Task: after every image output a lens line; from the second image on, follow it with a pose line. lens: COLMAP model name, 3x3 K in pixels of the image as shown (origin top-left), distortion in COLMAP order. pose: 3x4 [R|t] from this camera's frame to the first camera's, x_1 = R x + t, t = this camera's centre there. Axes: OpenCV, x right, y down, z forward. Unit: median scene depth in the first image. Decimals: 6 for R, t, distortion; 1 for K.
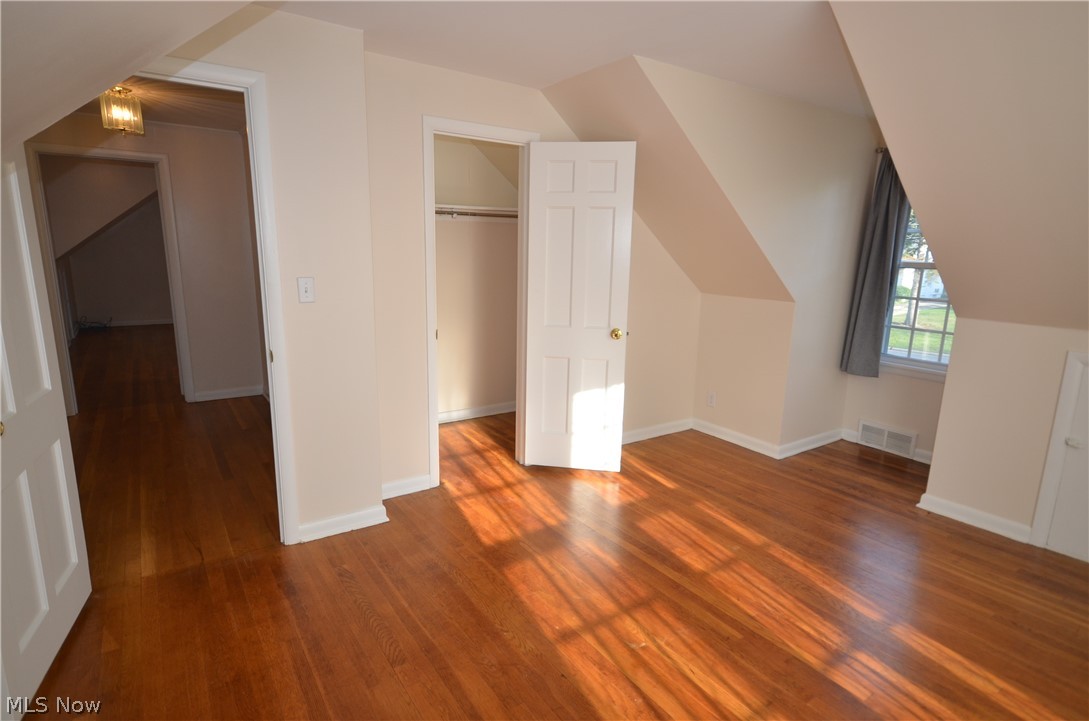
lens RADIAL K [[578.5, 0, 541.7], [0, 578.5, 362.5], [0, 0, 1]] dist [0.001546, 0.017243]
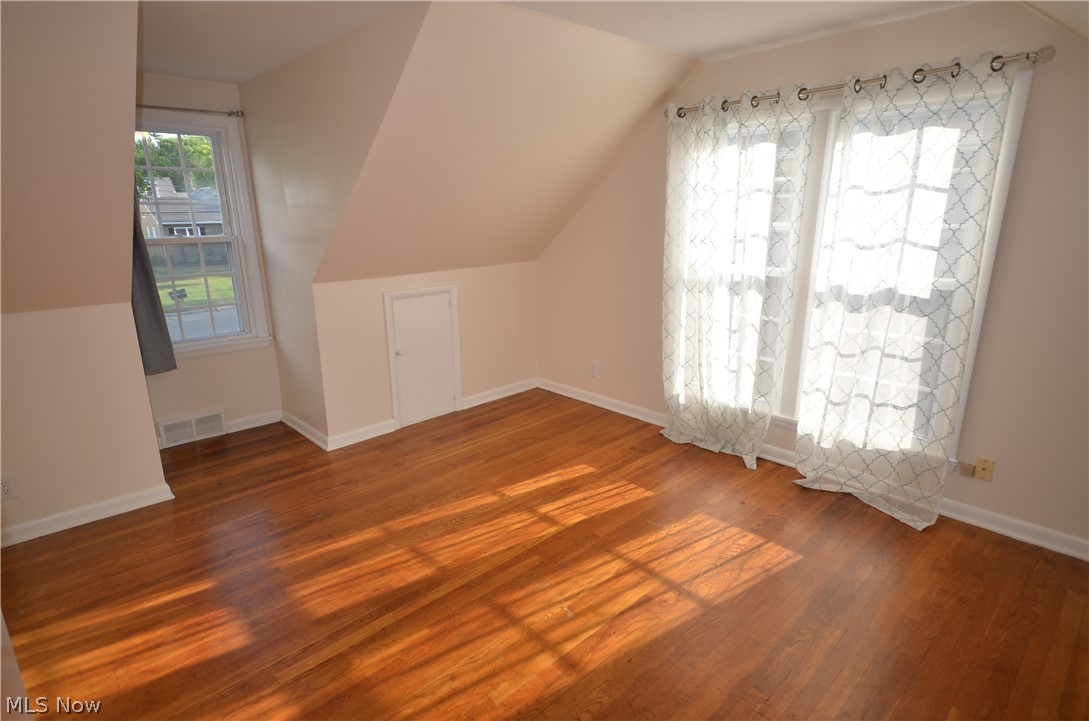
lens RADIAL K [[578.5, 0, 541.7], [0, 578.5, 362.5], [0, 0, 1]] dist [0.001546, 0.017243]
pose [[-0.150591, -0.274784, 0.949640, -0.588515], [0.205207, 0.930983, 0.301927, -0.224890], [-0.967064, 0.240340, -0.083810, 0.846536]]
